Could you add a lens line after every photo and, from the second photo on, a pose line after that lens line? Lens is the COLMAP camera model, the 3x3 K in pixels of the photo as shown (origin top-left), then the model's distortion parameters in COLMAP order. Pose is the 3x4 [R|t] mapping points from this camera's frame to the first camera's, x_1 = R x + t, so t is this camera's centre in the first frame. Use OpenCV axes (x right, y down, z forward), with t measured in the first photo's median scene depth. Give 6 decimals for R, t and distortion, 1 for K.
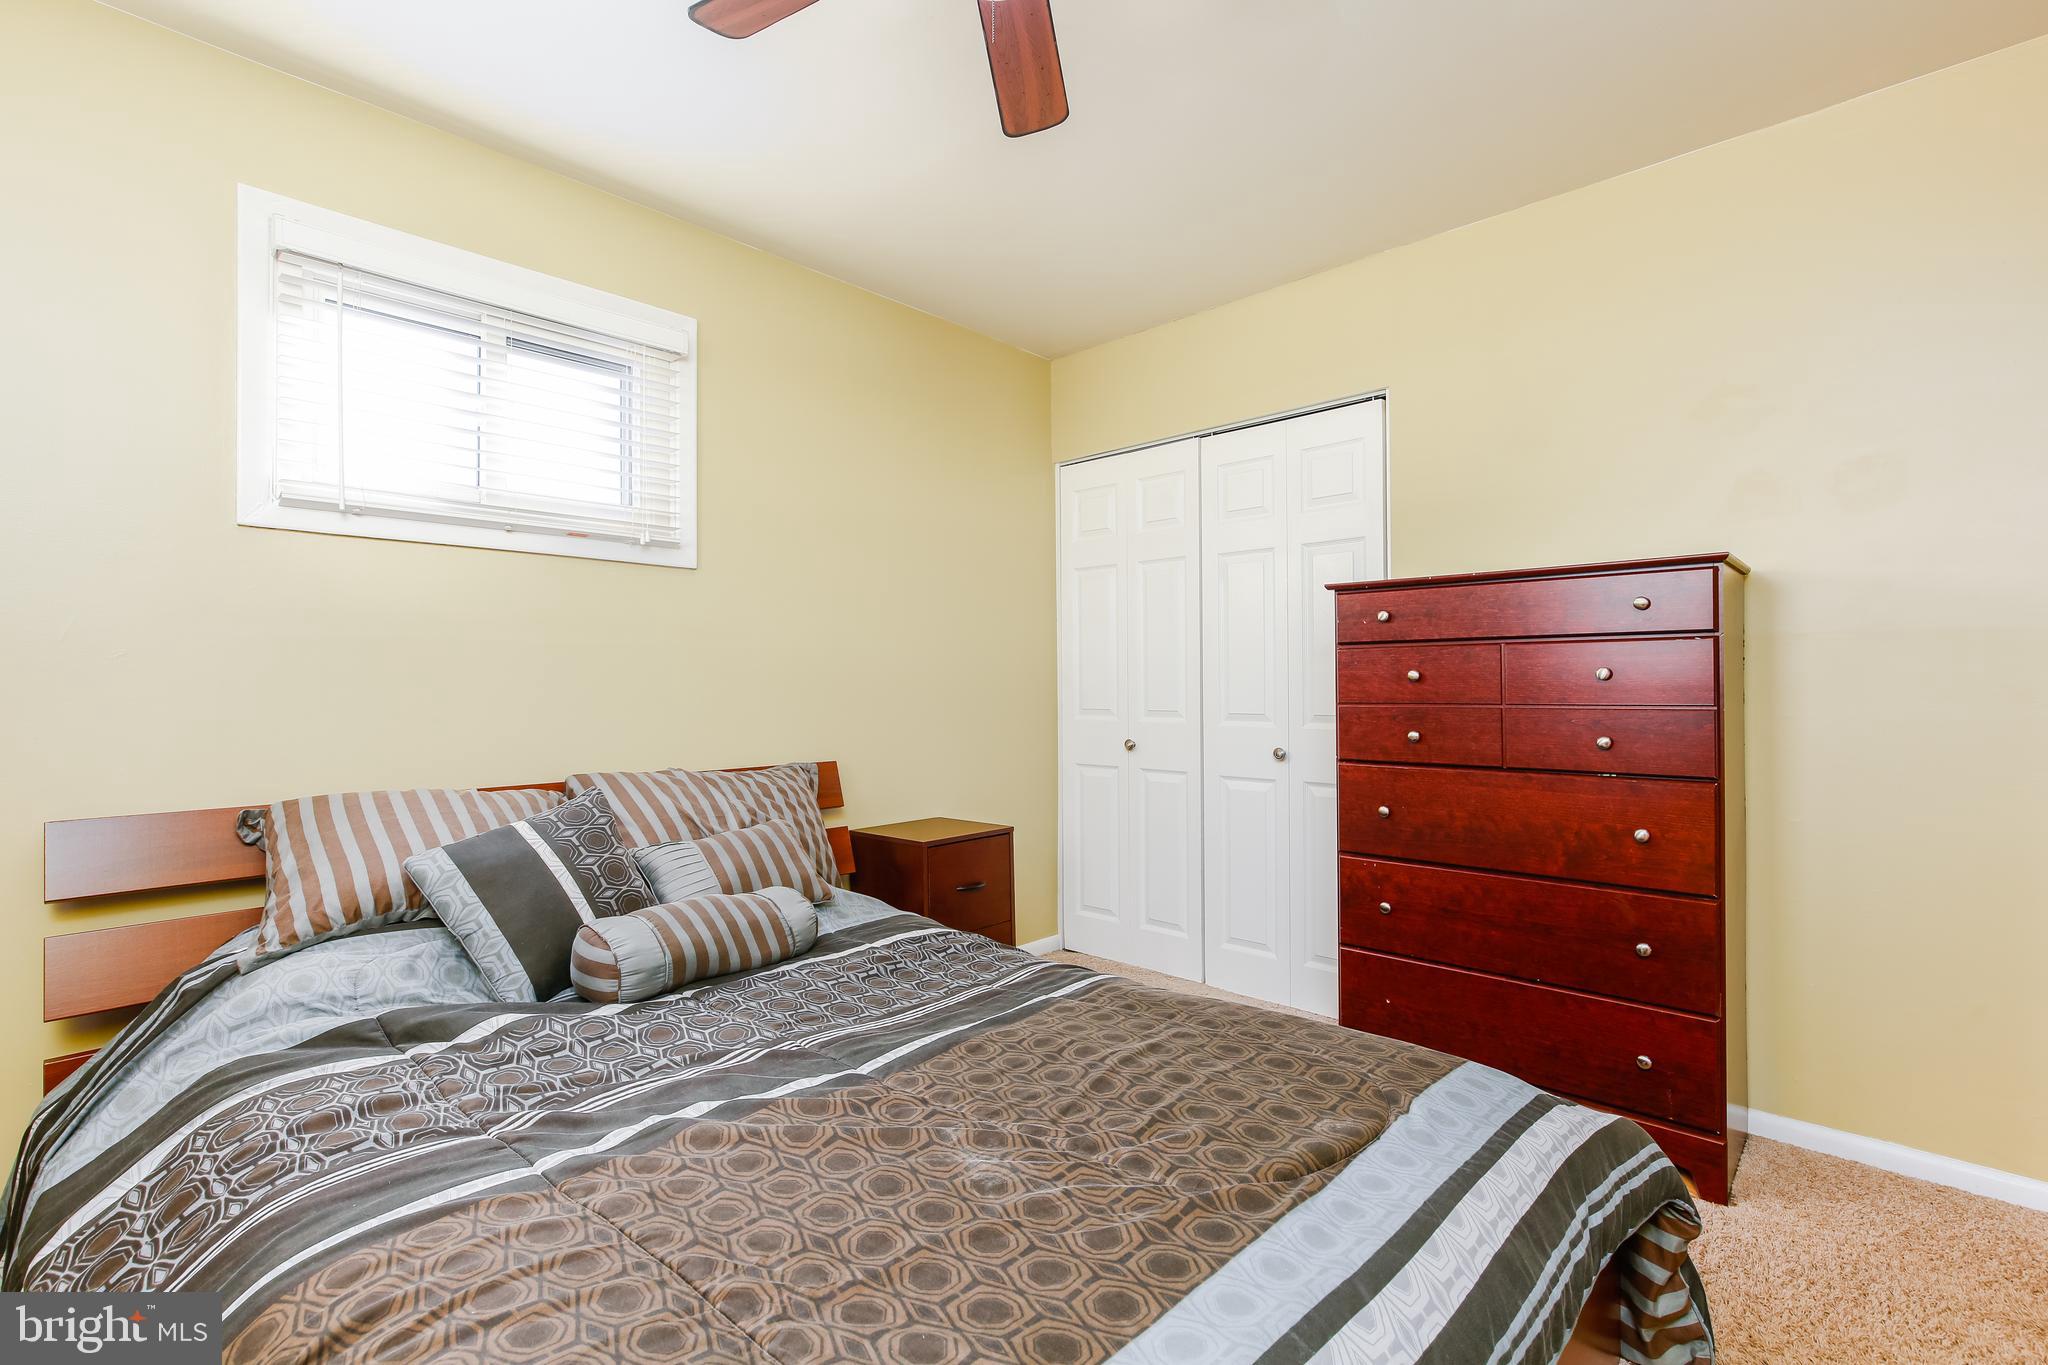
lens RADIAL K [[923.3, 0, 1023.5], [0, 923.3, 686.8], [0, 0, 1]] dist [-0.014607, 0.005275]
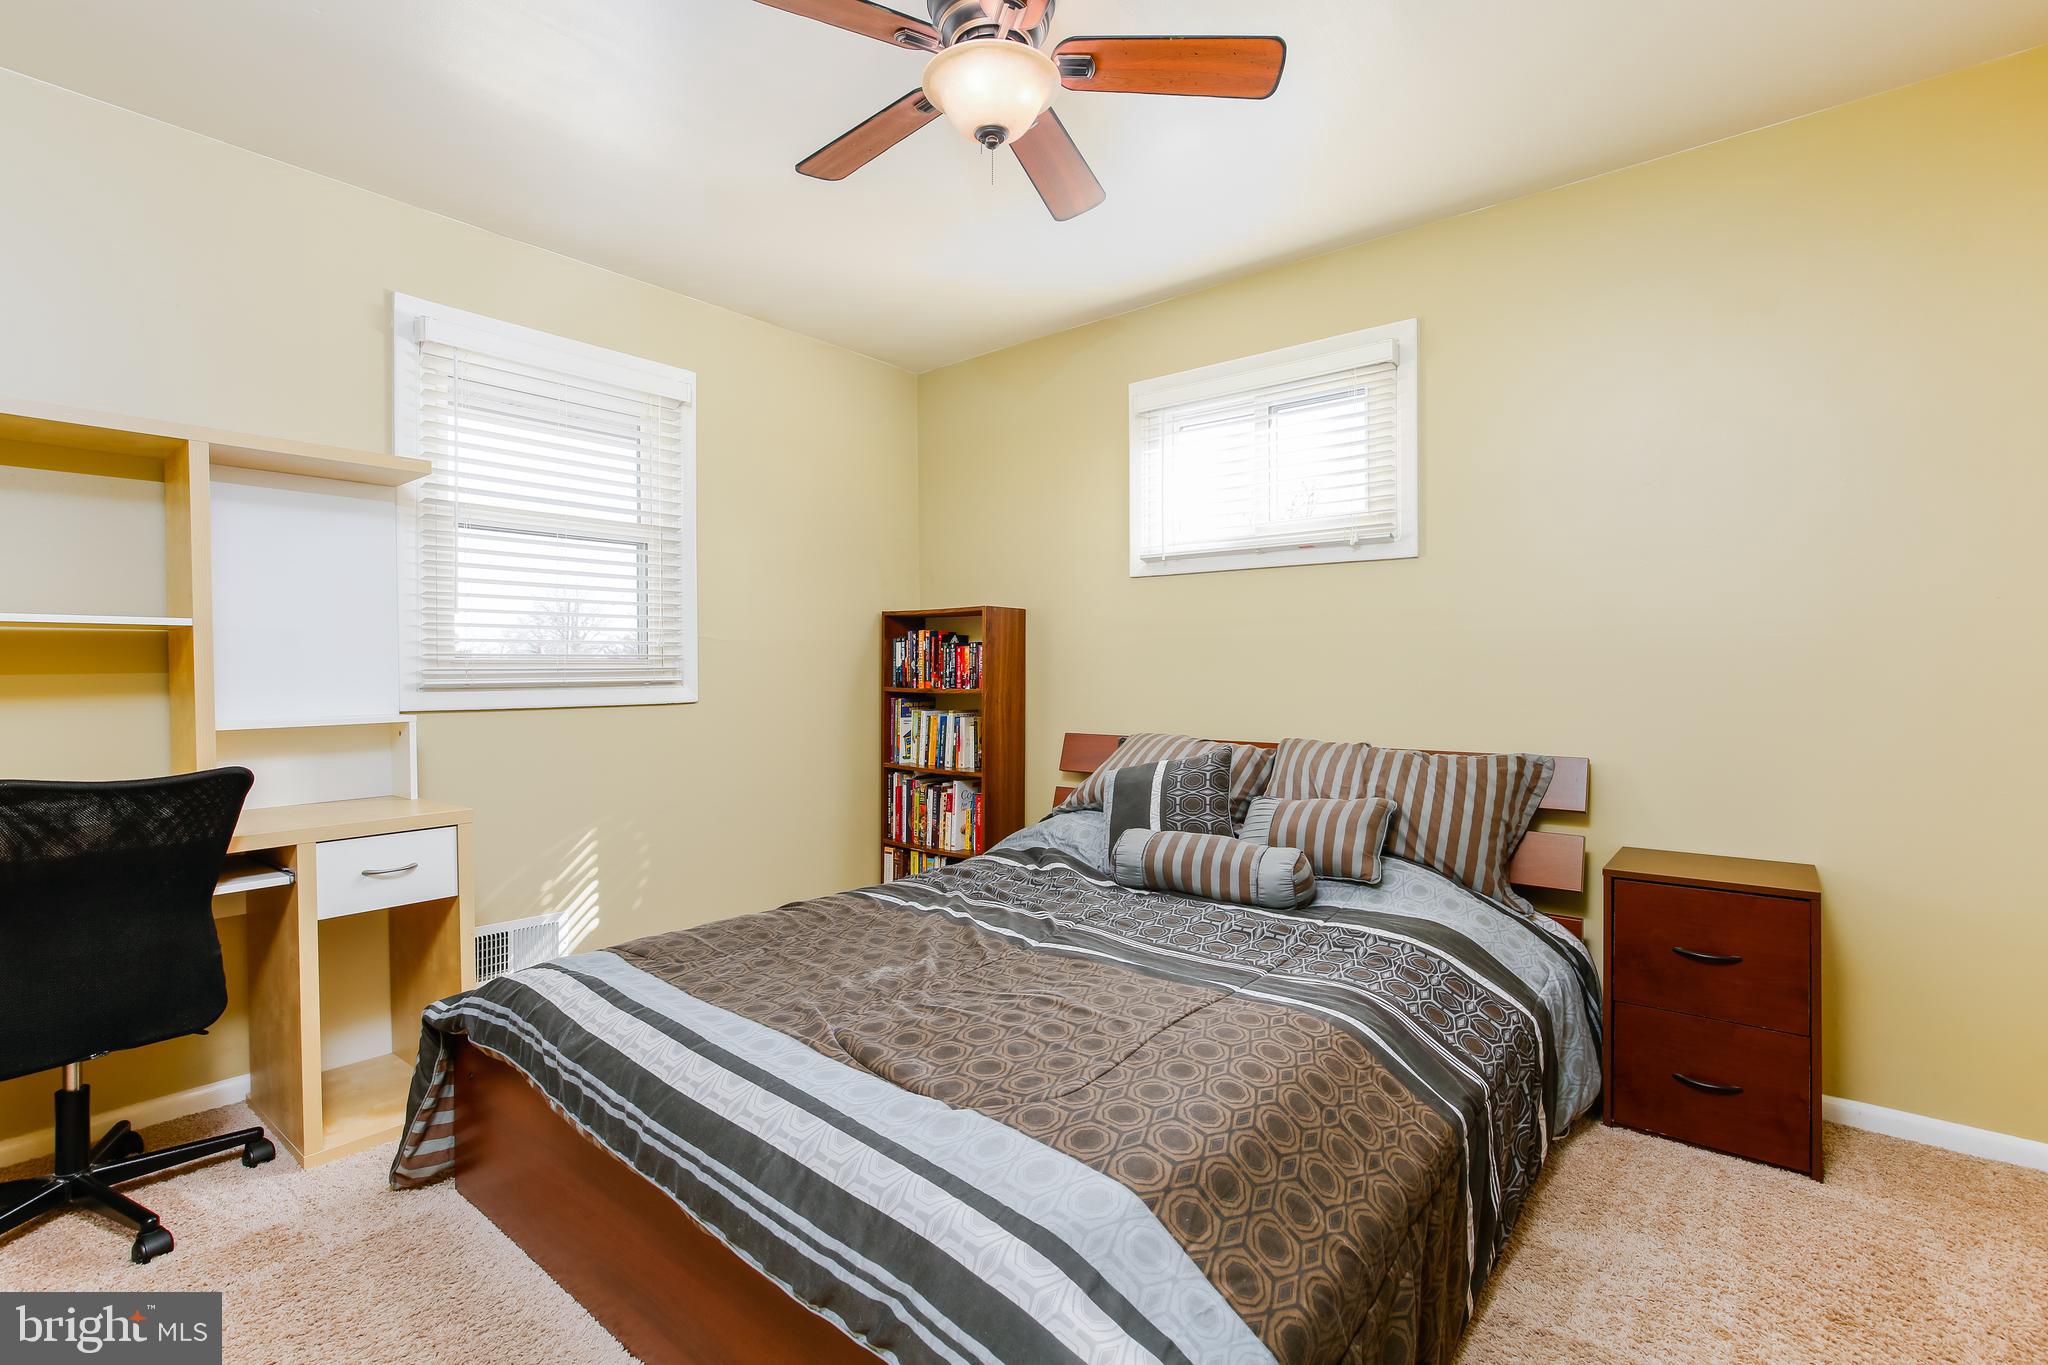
lens RADIAL K [[923.3, 0, 1023.4], [0, 923.3, 676.8], [0, 0, 1]] dist [-0.014607, 0.005275]
pose [[0.074478, 0.010572, -0.997167, 1.117478], [0.000090, 0.999944, 0.010608, -0.004402], [0.997223, -0.000879, 0.074473, 0.803359]]
